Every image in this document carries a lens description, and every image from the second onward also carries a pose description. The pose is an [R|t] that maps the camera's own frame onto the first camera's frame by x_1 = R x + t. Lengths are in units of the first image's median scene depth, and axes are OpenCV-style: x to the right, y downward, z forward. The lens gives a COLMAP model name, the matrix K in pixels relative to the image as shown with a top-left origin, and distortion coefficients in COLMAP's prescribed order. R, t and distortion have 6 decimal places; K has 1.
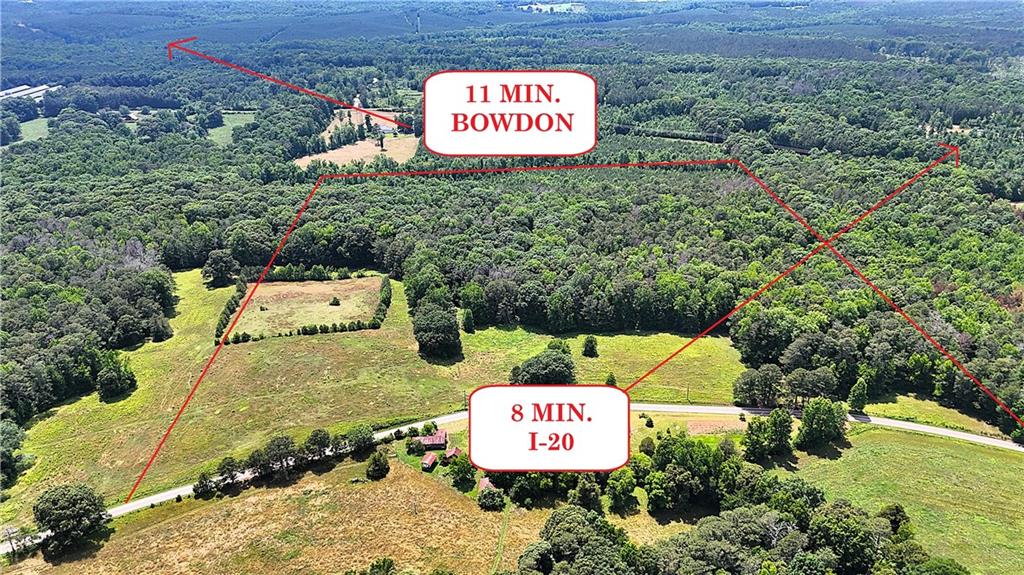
lens RADIAL K [[757.5, 0, 511.8], [0, 757.5, 284.2], [0, 0, 1]] dist [0.064249, -0.054246]
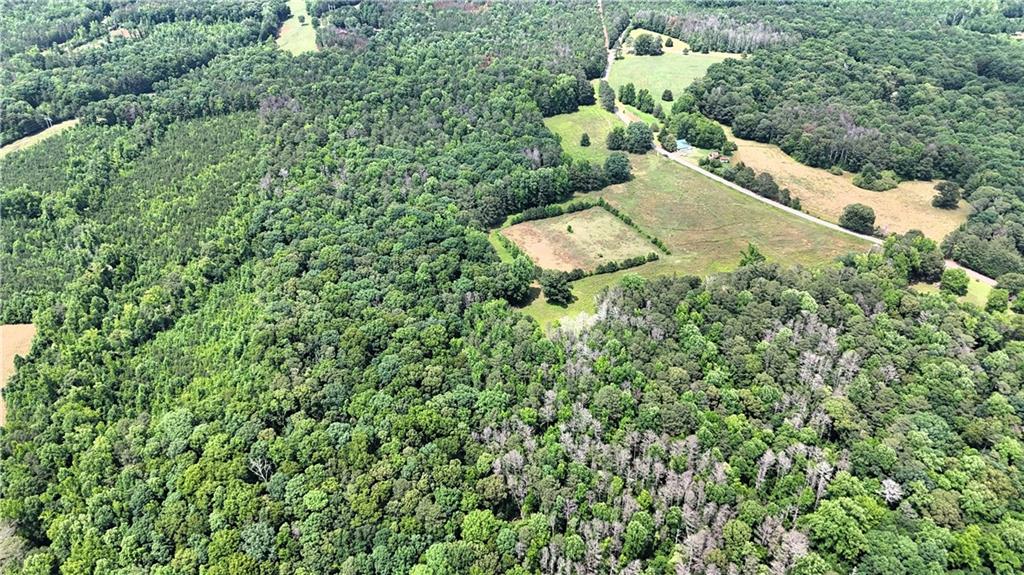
lens RADIAL K [[757.5, 0, 512.4], [0, 757.5, 292.0], [0, 0, 1]] dist [0.064249, -0.054246]
pose [[-0.265372, -0.509841, 0.818315, -1.215600], [0.403254, 0.712250, 0.574531, -0.616155], [-0.875765, 0.482453, 0.016584, 1.101855]]
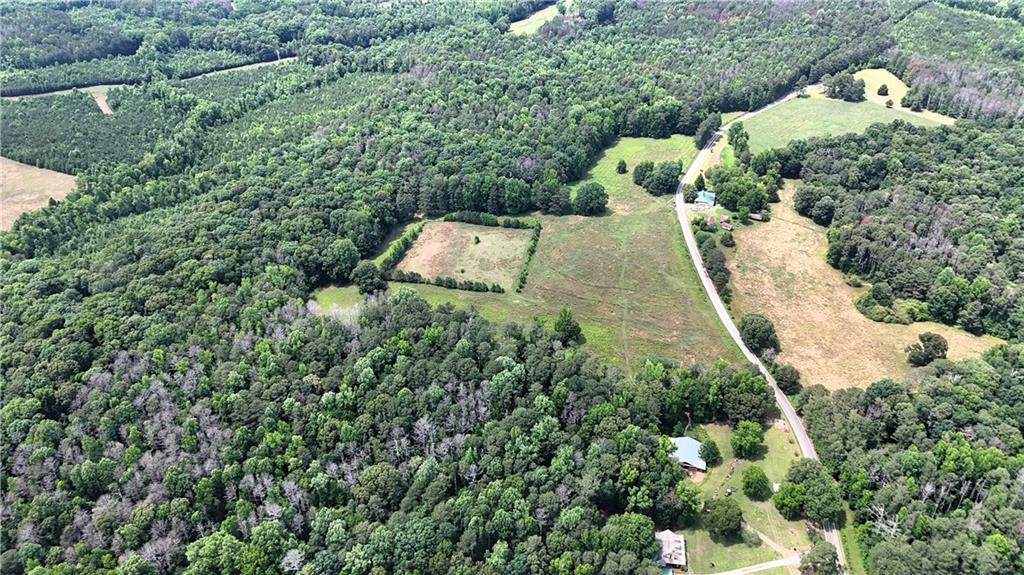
lens RADIAL K [[757.5, 0, 511.2], [0, 757.5, 290.8], [0, 0, 1]] dist [0.064249, -0.054246]
pose [[0.366750, -0.499508, 0.784848, -1.152054], [0.386641, 0.849162, 0.359768, -0.304208], [-0.846170, 0.171509, 0.504561, 0.385768]]
